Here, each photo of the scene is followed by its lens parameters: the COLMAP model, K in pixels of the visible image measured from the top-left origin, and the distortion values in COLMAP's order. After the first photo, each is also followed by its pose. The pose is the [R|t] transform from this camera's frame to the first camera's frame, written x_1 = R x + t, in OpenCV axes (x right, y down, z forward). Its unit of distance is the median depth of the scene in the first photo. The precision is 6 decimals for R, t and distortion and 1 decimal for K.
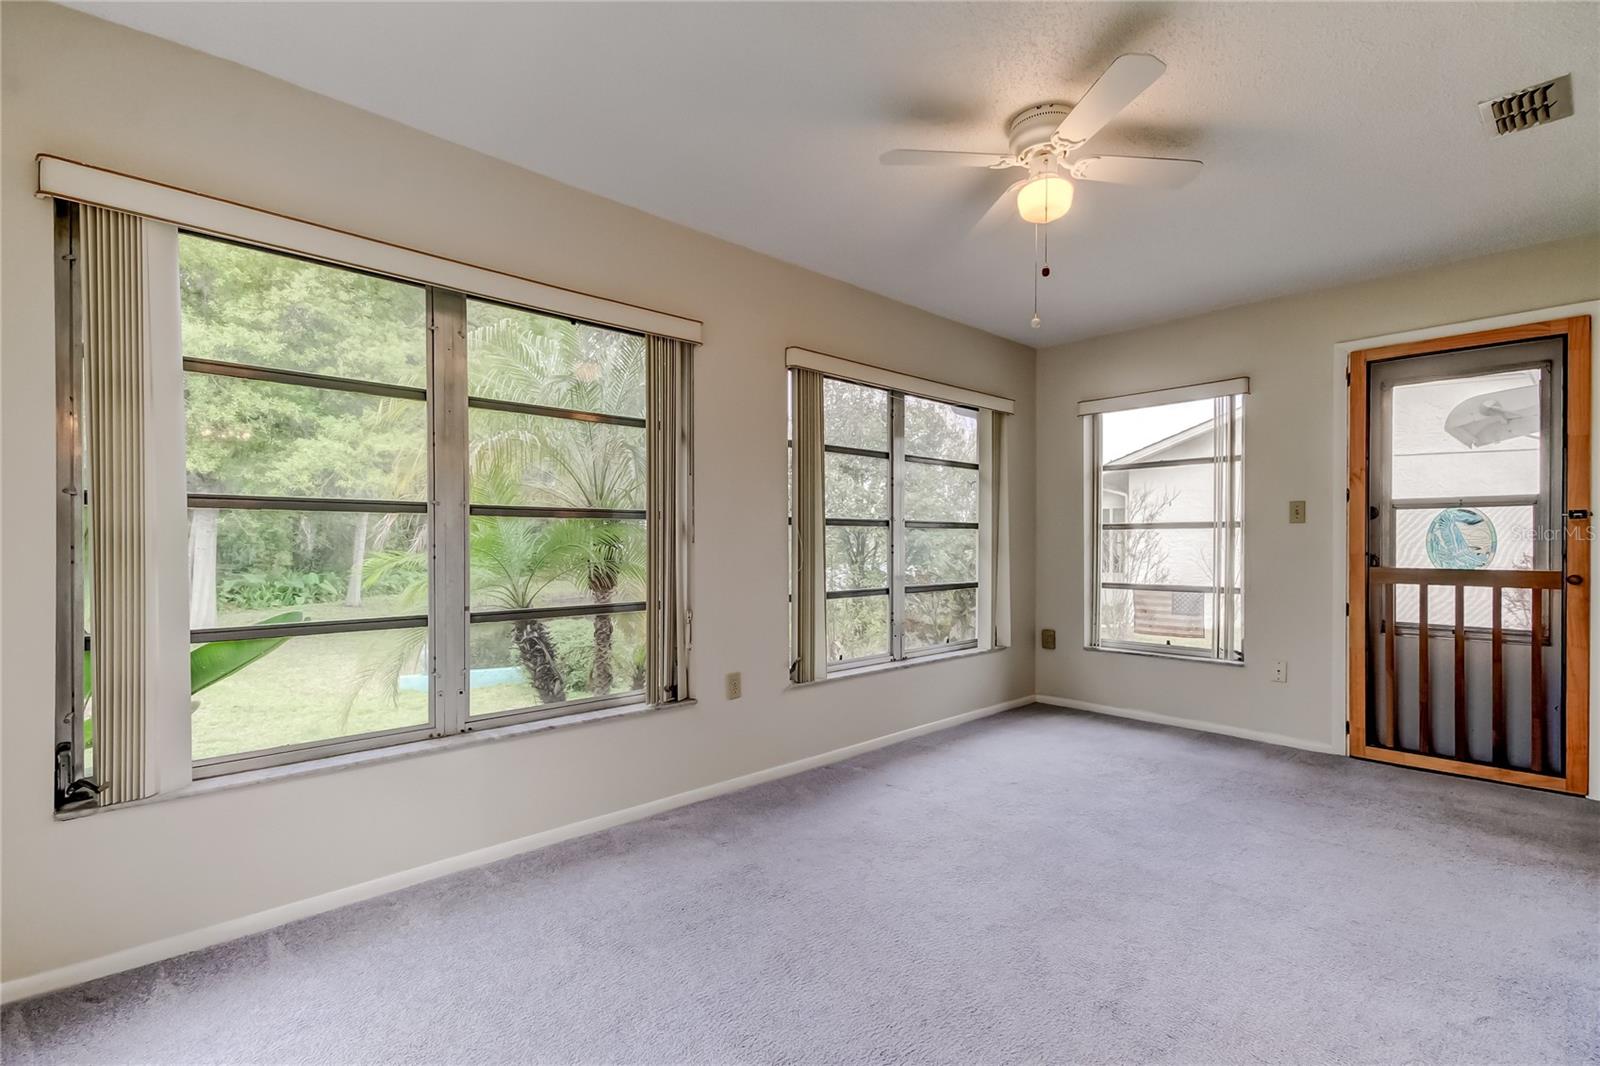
lens RADIAL K [[693.2, 0, 744.0], [0, 693.2, 545.9], [0, 0, 1]] dist [-0.000117, 0.000120]
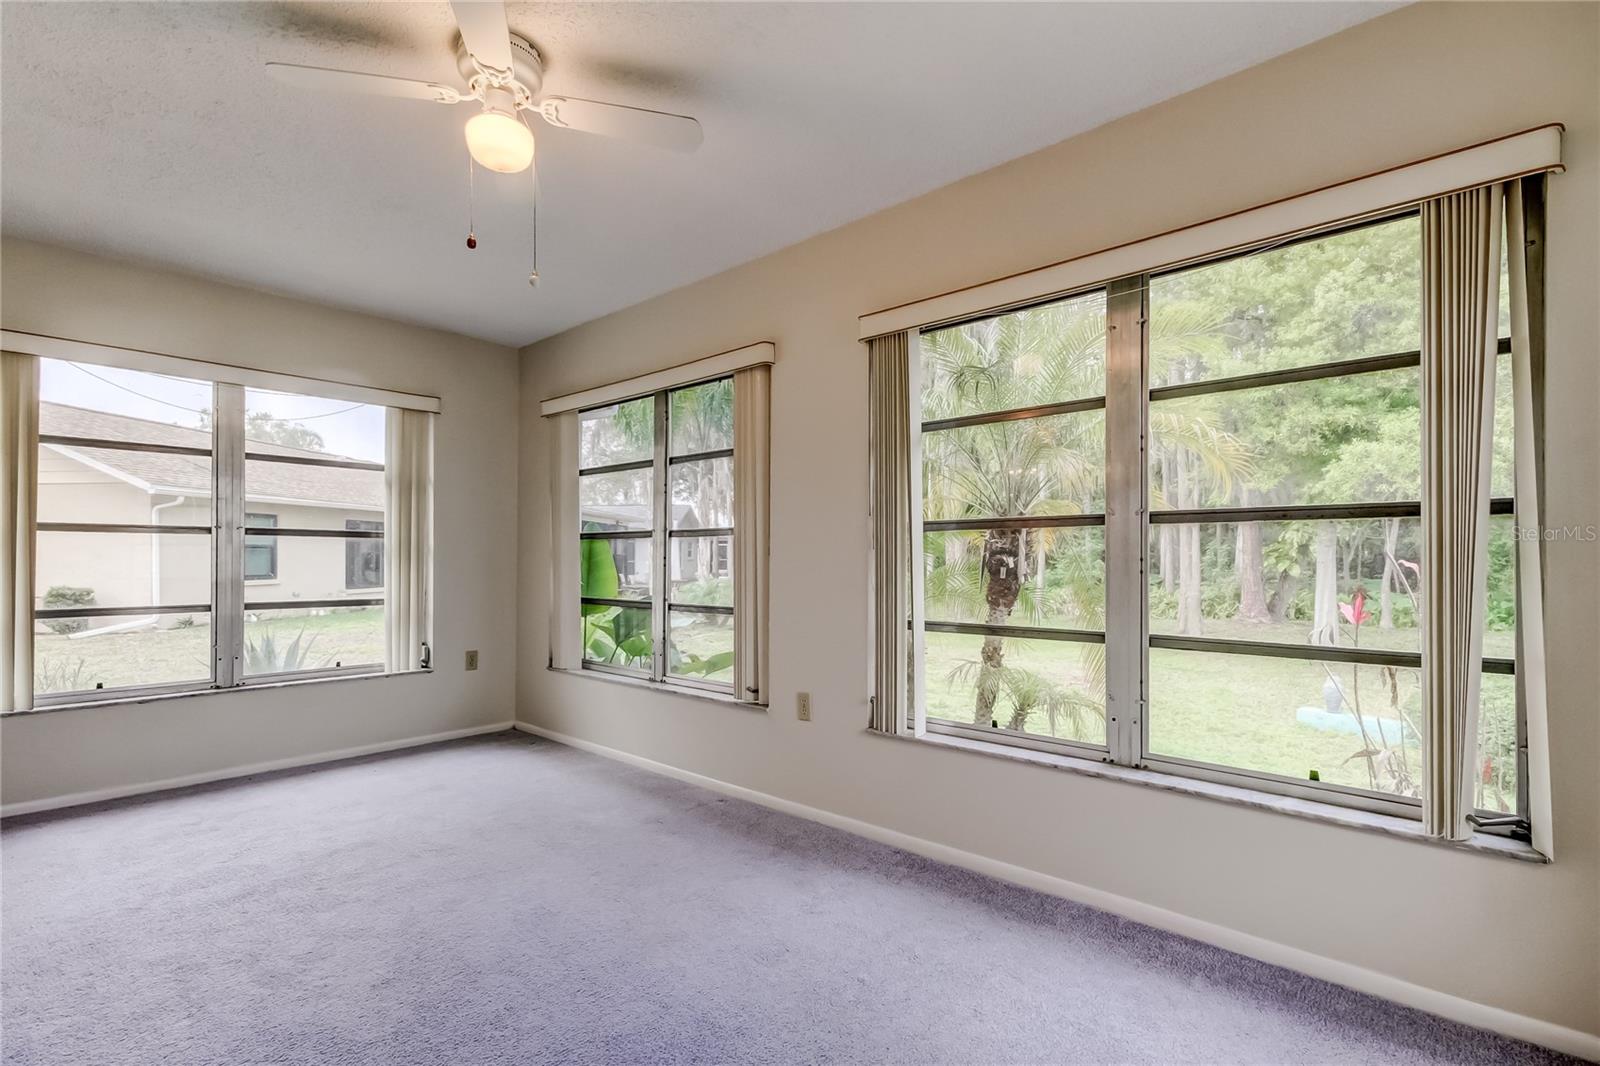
lens RADIAL K [[752.0, 0, 800.7], [0, 752.0, 547.9], [0, 0, 1]] dist [0.029507, 0.000262]
pose [[0.129332, -0.013699, -0.991507, 0.911760], [-0.002457, 0.999897, -0.014135, 0.000424], [0.991598, 0.004264, 0.129285, 0.785126]]
